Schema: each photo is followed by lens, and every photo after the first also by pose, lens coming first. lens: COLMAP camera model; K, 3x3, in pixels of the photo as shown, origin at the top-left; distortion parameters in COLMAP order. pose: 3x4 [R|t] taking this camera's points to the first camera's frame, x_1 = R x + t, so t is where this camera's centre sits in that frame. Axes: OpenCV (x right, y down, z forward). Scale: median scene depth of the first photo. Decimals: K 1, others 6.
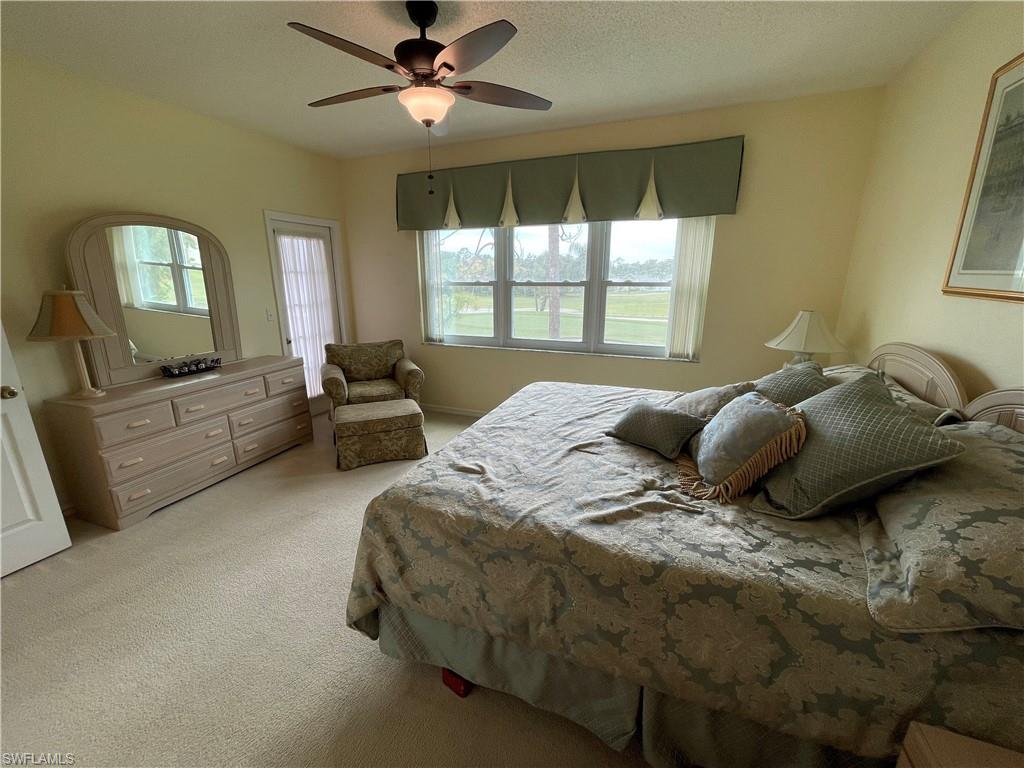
lens RADIAL K [[411.7, 0, 512.0], [0, 411.7, 384.0], [0, 0, 1]] dist [-0.014207, 0.000005]
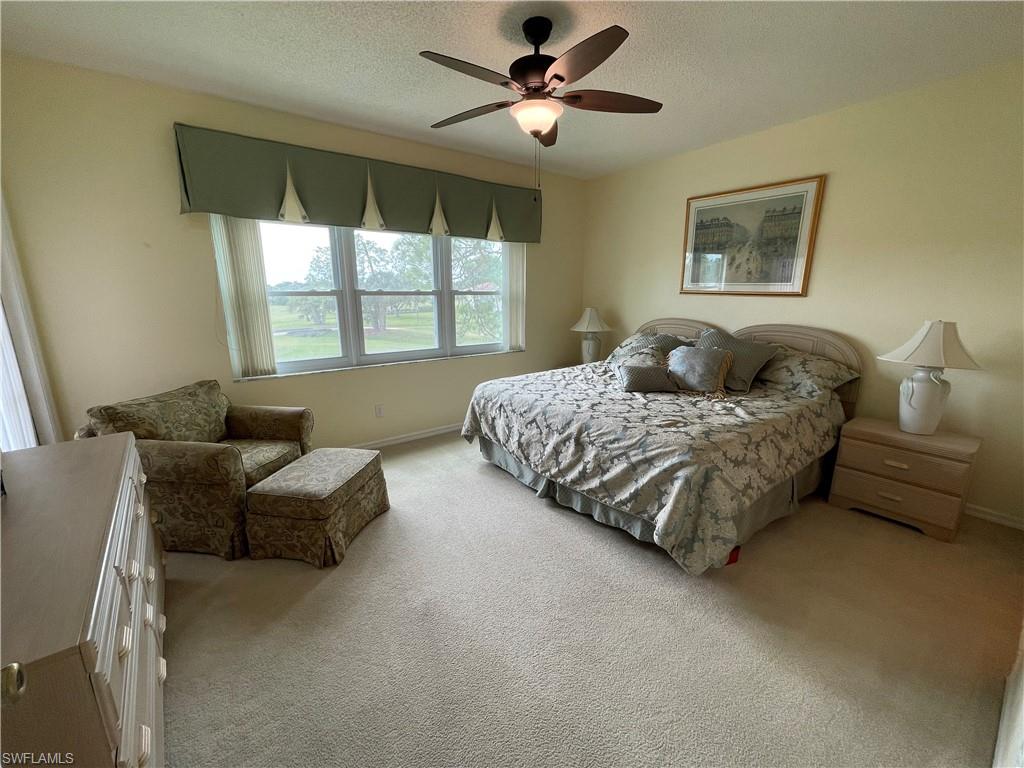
lens RADIAL K [[412.4, 0, 508.3], [0, 412.4, 386.5], [0, 0, 1]] dist [-0.001515, 0.000681]
pose [[0.520658, -0.193509, 0.831546, -0.788176], [0.211618, 0.972833, 0.093887, -0.082855], [-0.827123, 0.127087, 0.547463, 0.351475]]
